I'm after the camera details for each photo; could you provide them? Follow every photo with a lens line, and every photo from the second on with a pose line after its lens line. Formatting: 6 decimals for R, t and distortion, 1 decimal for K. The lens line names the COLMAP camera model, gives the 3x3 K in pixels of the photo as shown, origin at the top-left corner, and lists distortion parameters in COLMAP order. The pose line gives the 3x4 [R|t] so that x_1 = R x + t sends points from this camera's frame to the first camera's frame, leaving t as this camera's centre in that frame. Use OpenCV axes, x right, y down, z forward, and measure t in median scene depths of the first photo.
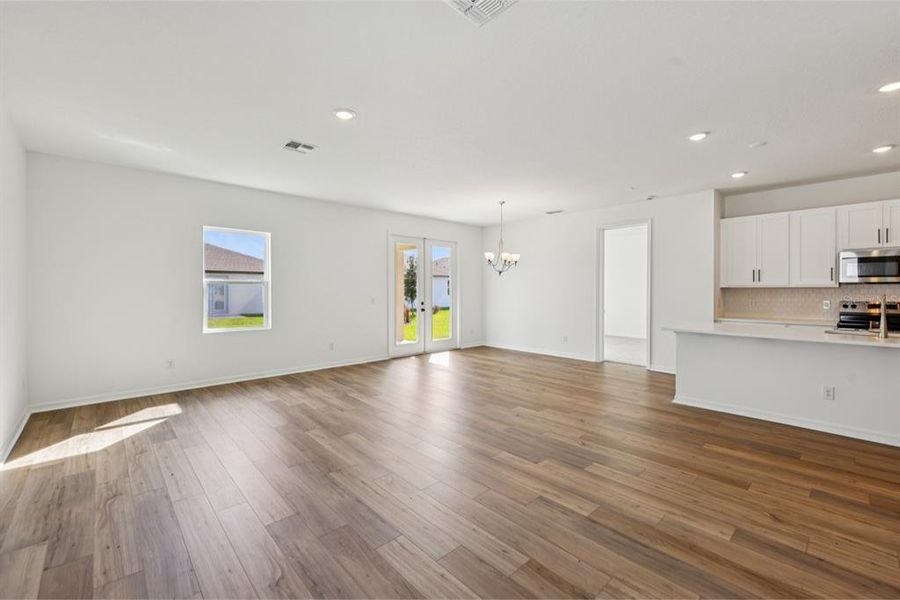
lens RADIAL K [[378.0, 0, 447.0], [0, 378.0, 288.8], [0, 0, 1]] dist [0.011403, -0.003710]
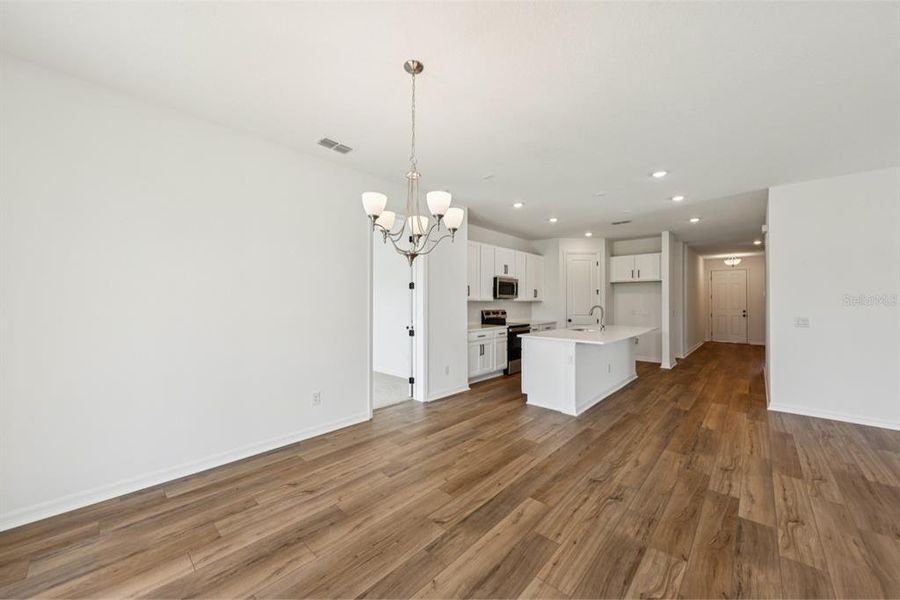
lens RADIAL K [[332.5, 0, 444.6], [0, 332.5, 296.5], [0, 0, 1]] dist [0.000296, -0.002042]
pose [[-0.077589, 0.014420, 0.996881, -0.209068], [-0.004022, 0.999883, -0.014776, -0.001230], [-0.996977, -0.005156, -0.077522, 1.165146]]
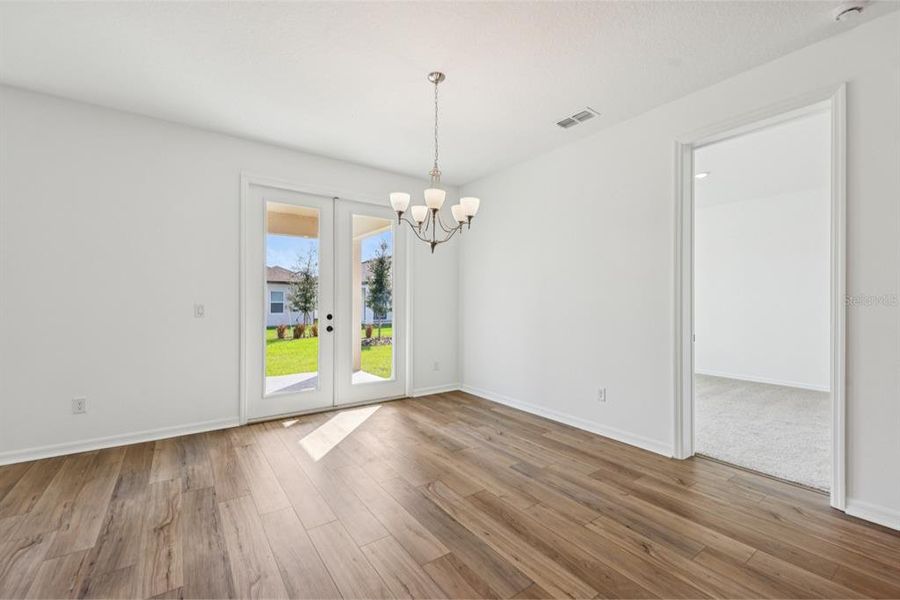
lens RADIAL K [[378.0, 0, 444.8], [0, 378.0, 299.5], [0, 0, 1]] dist [0.011403, -0.003710]
pose [[0.991508, 0.000744, -0.130045, 0.243997], [-0.001176, 0.999994, -0.003248, 0.021814], [0.130042, 0.003373, 0.991503, 0.687673]]
